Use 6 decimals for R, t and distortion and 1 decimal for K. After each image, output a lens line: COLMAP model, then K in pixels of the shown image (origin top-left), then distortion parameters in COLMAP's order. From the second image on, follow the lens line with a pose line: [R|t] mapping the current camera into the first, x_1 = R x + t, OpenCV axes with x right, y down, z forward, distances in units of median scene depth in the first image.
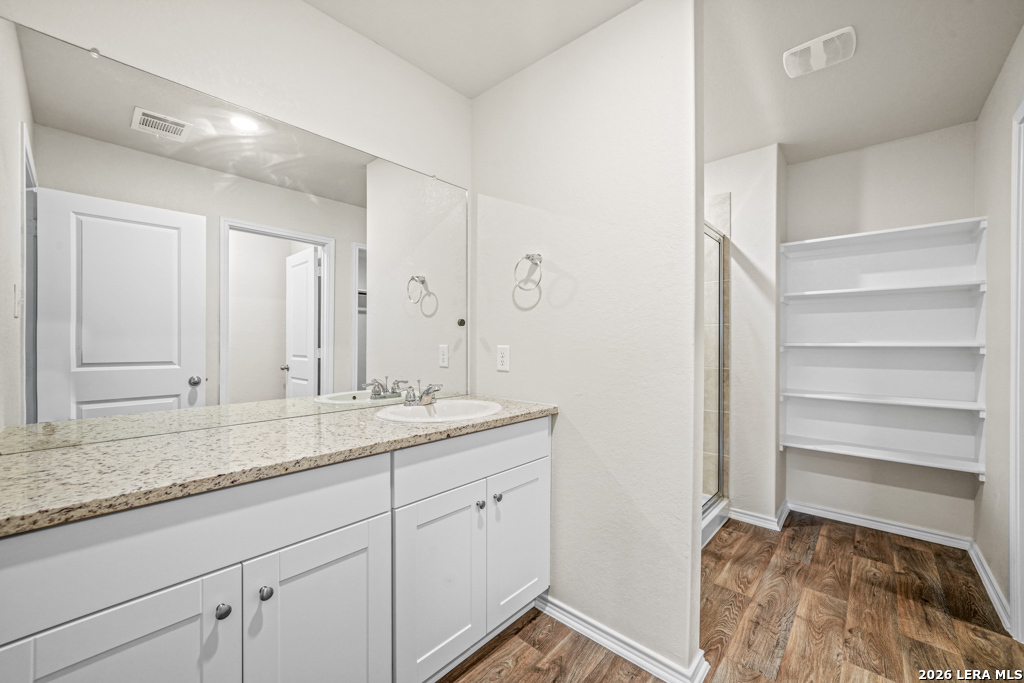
lens RADIAL K [[409.2, 0, 512.0], [0, 409.2, 341.5], [0, 0, 1]] dist [-0.000968, 0.000213]
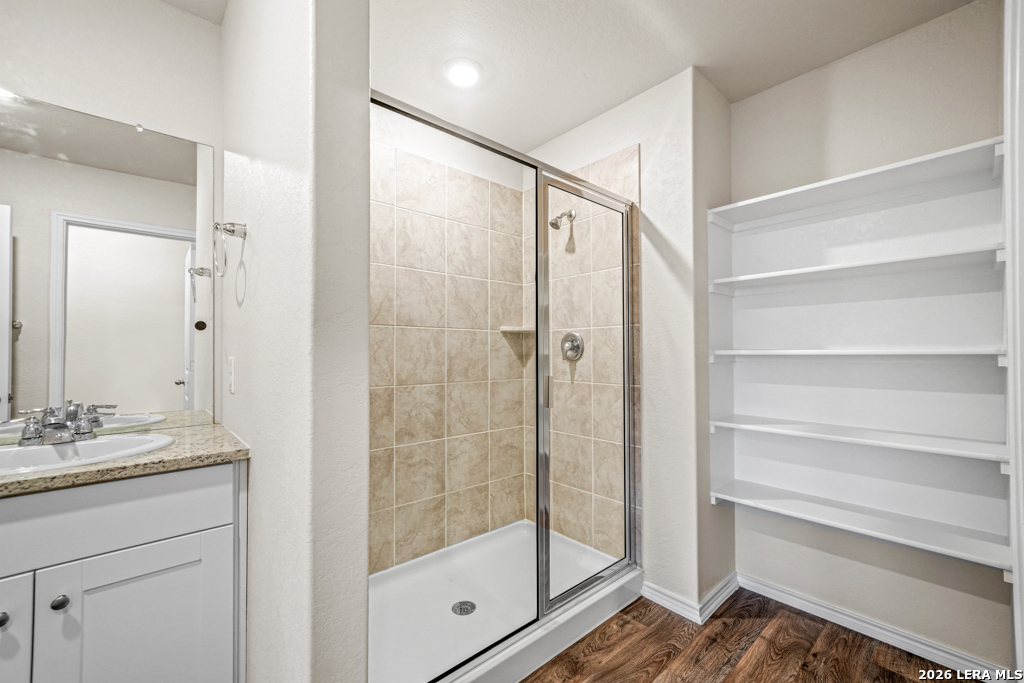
lens RADIAL K [[418.6, 0, 515.8], [0, 418.6, 344.9], [0, 0, 1]] dist [0.001594, 0.000453]
pose [[0.993365, -0.008166, -0.114716, 0.437333], [0.006503, 0.999868, -0.014869, 0.002788], [0.114823, 0.014024, 0.993287, 0.263884]]
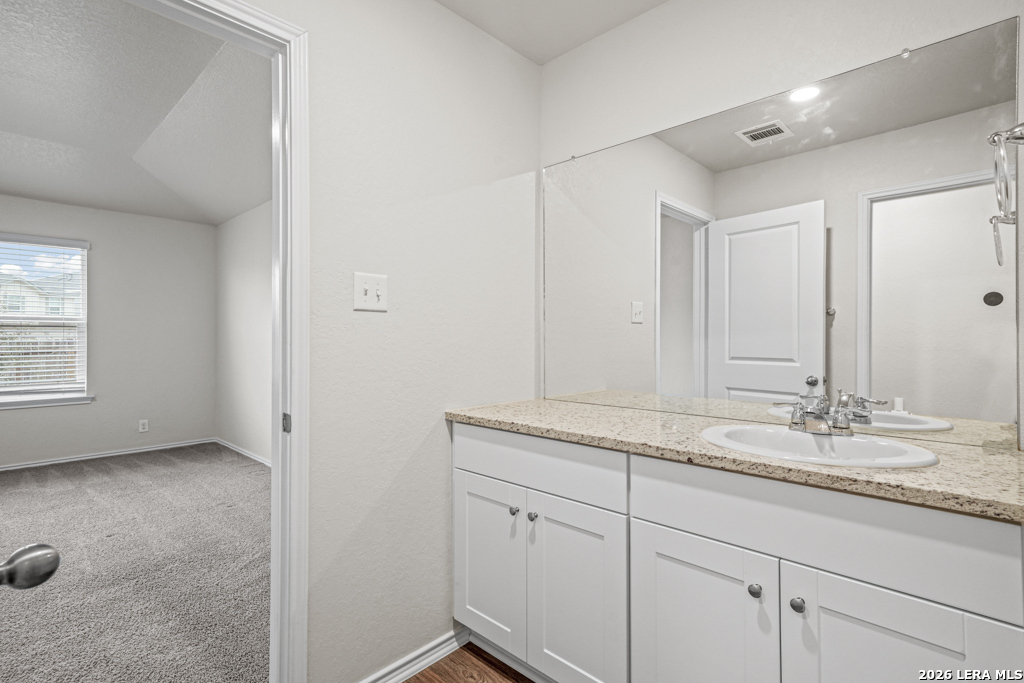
lens RADIAL K [[496.2, 0, 516.1], [0, 496.2, 340.1], [0, 0, 1]] dist [0.020180, 0.000699]
pose [[-0.029957, 0.000111, -0.999551, 0.414845], [0.000584, 1.000000, 0.000093, 0.002811], [0.999551, -0.000581, -0.029957, 0.371922]]
